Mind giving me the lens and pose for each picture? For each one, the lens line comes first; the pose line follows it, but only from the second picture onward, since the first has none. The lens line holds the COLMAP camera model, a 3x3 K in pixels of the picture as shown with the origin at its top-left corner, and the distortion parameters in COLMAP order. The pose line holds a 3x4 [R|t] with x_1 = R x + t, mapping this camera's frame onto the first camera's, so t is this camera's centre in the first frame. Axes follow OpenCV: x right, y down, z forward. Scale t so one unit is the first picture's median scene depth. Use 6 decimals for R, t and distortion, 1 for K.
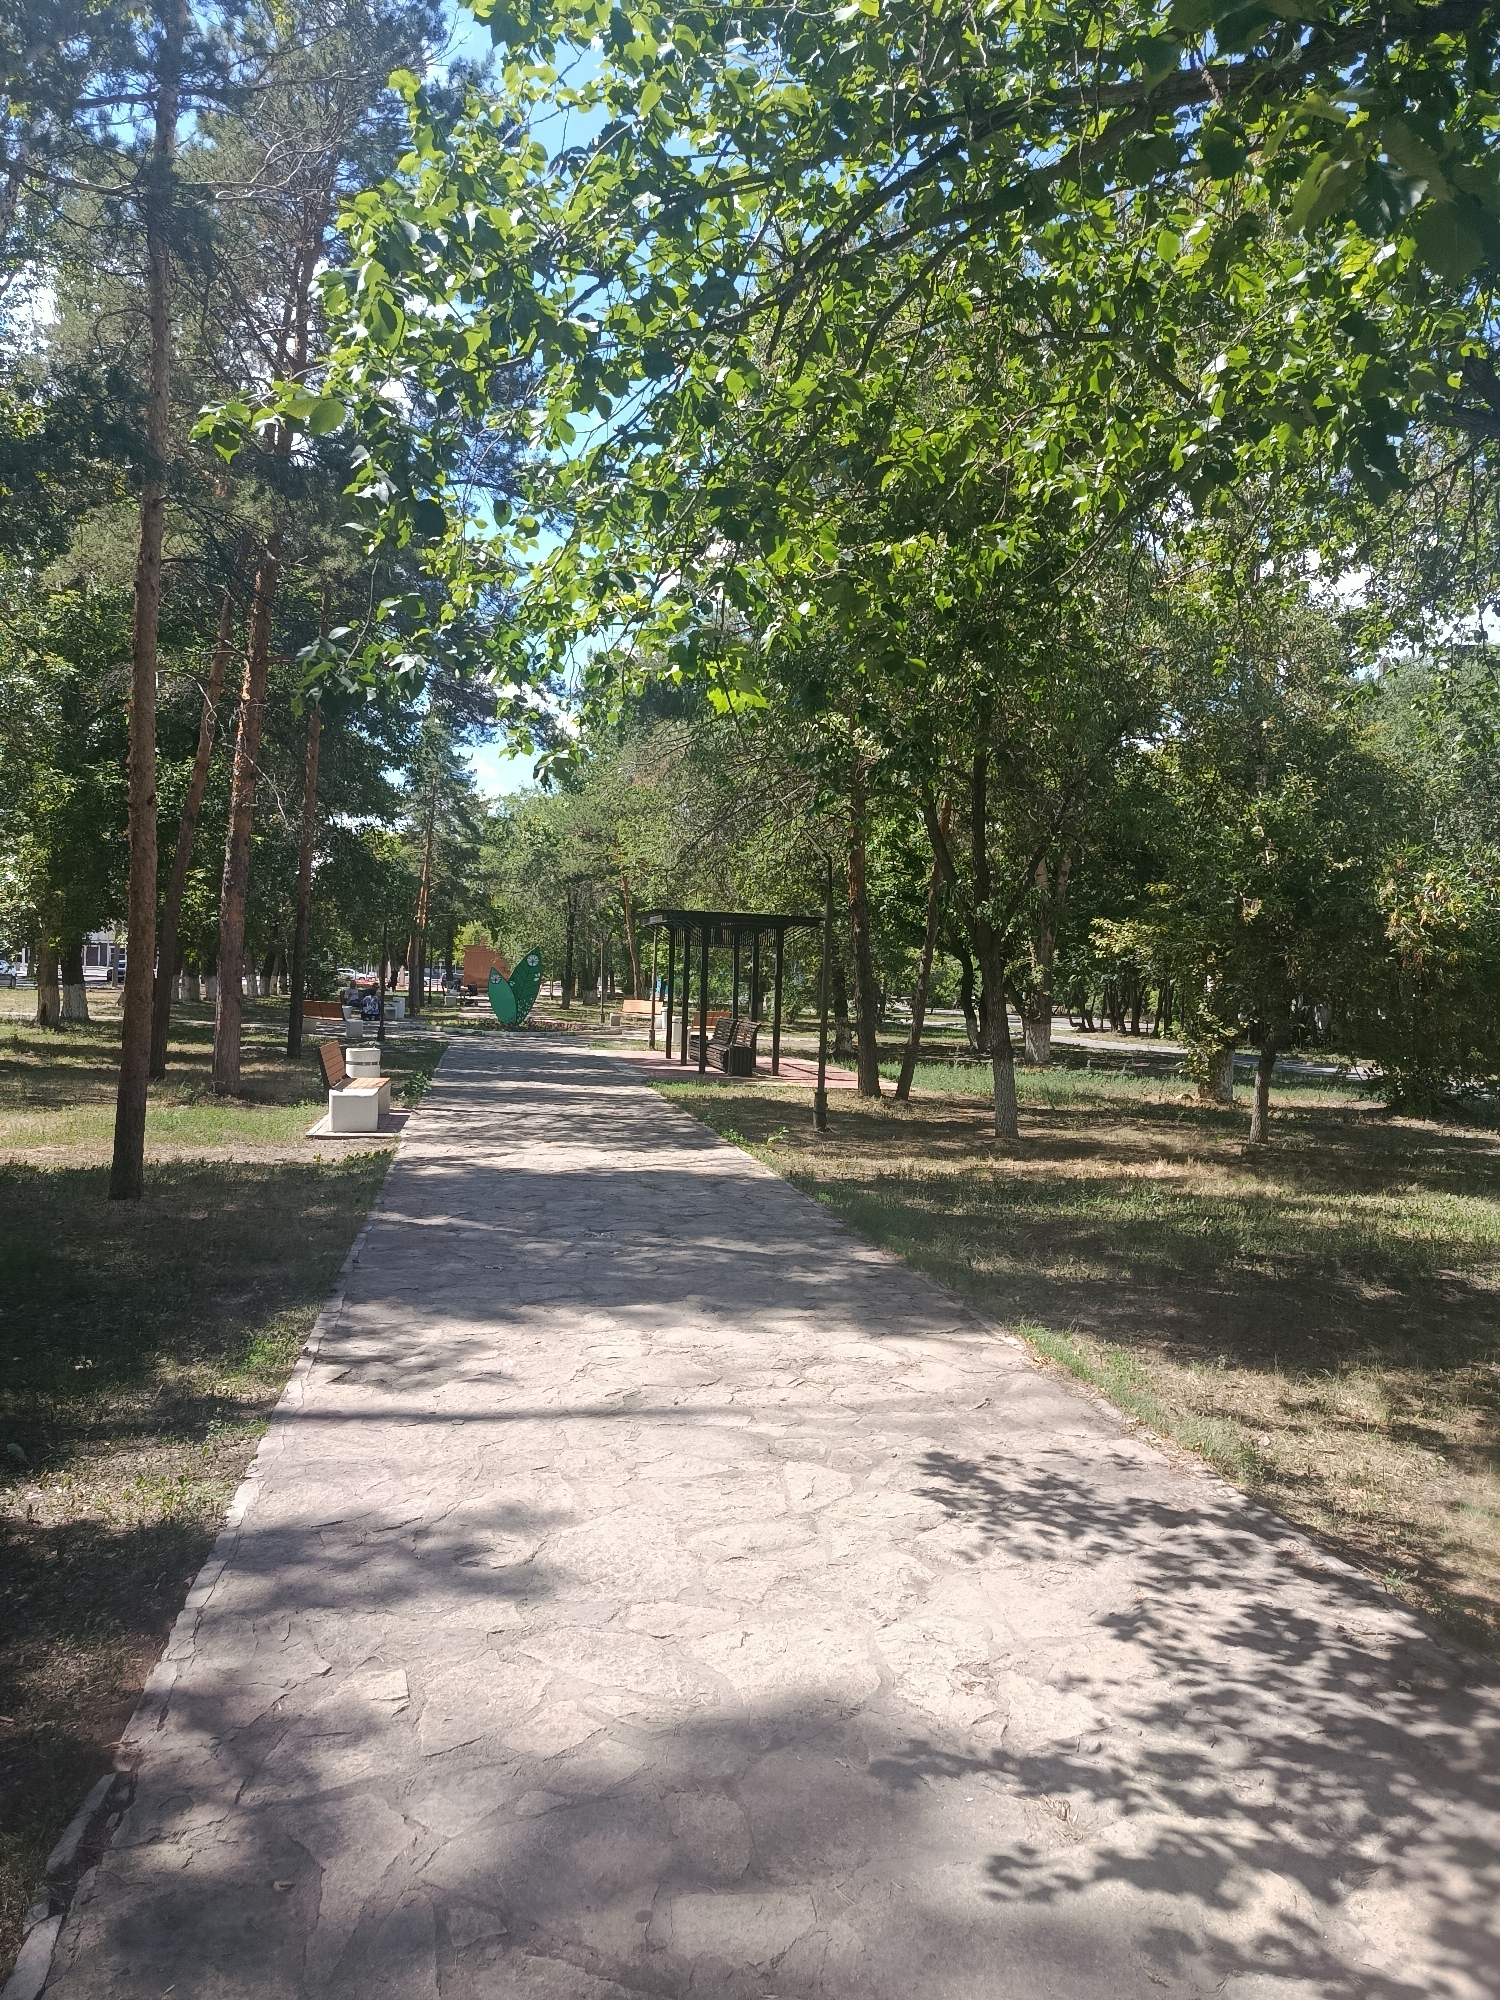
lens RADIAL K [[1399.4, 0, 750.3], [0, 1399.4, 999.6], [0, 0, 1]] dist [0.004987, 0.000442]
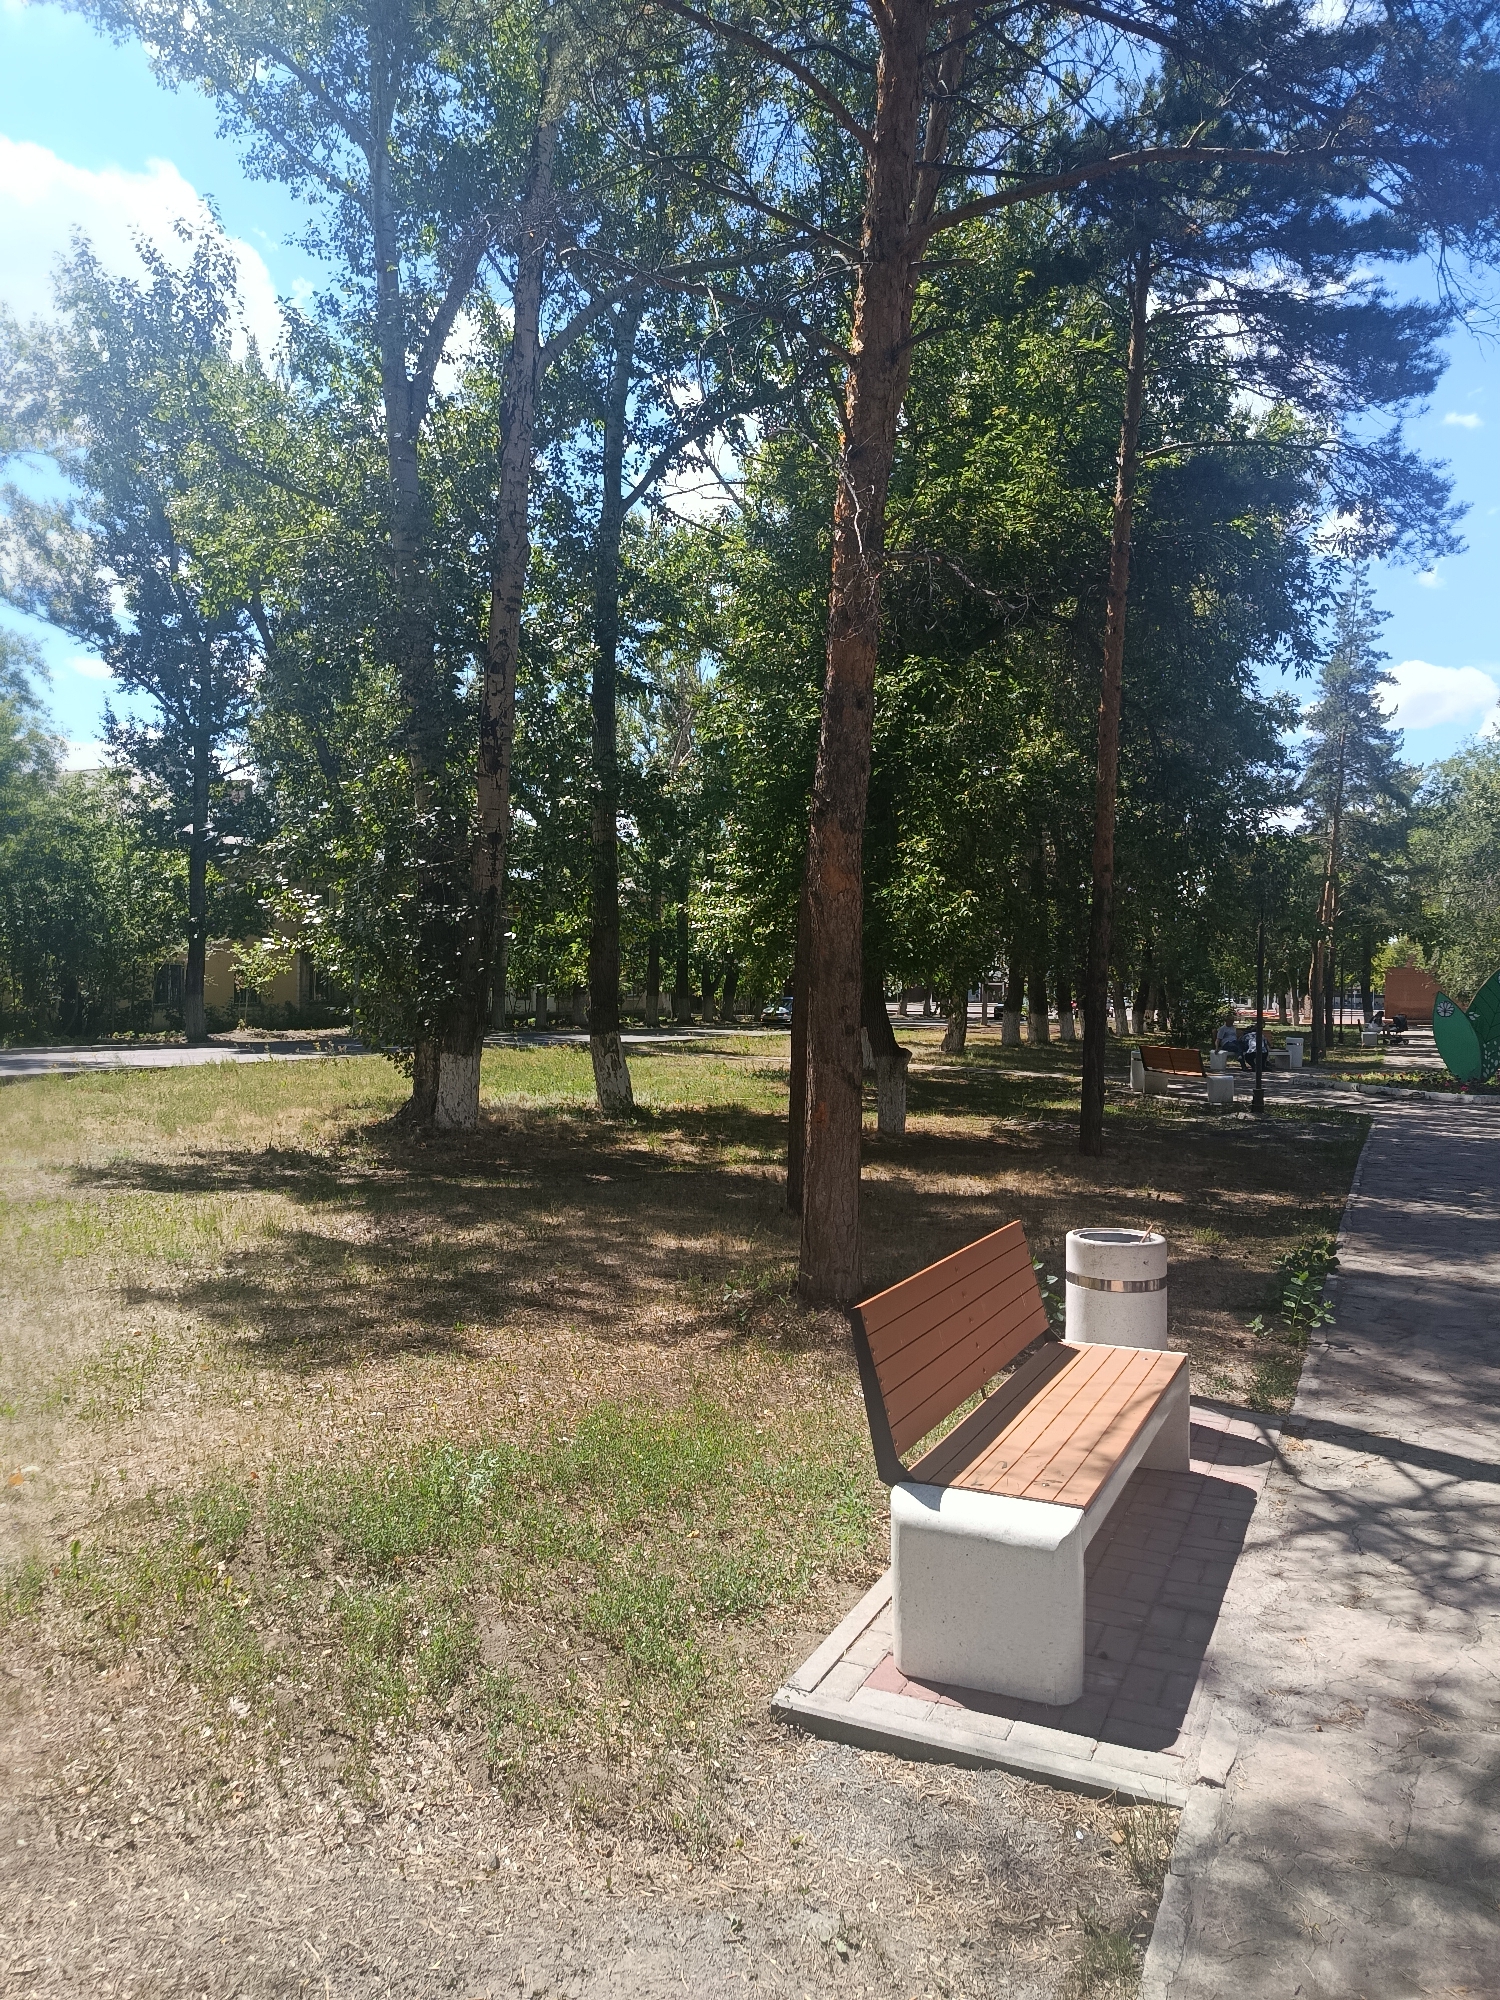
lens RADIAL K [[1399.4, 0, 749.7], [0, 1399.4, 1009.9], [0, 0, 1]] dist [0.004987, 0.000442]
pose [[0.810199, -0.021089, -0.585775, -0.041944], [0.011601, 0.999734, -0.019947, -0.003339], [0.586040, 0.009365, 0.810228, 0.190304]]
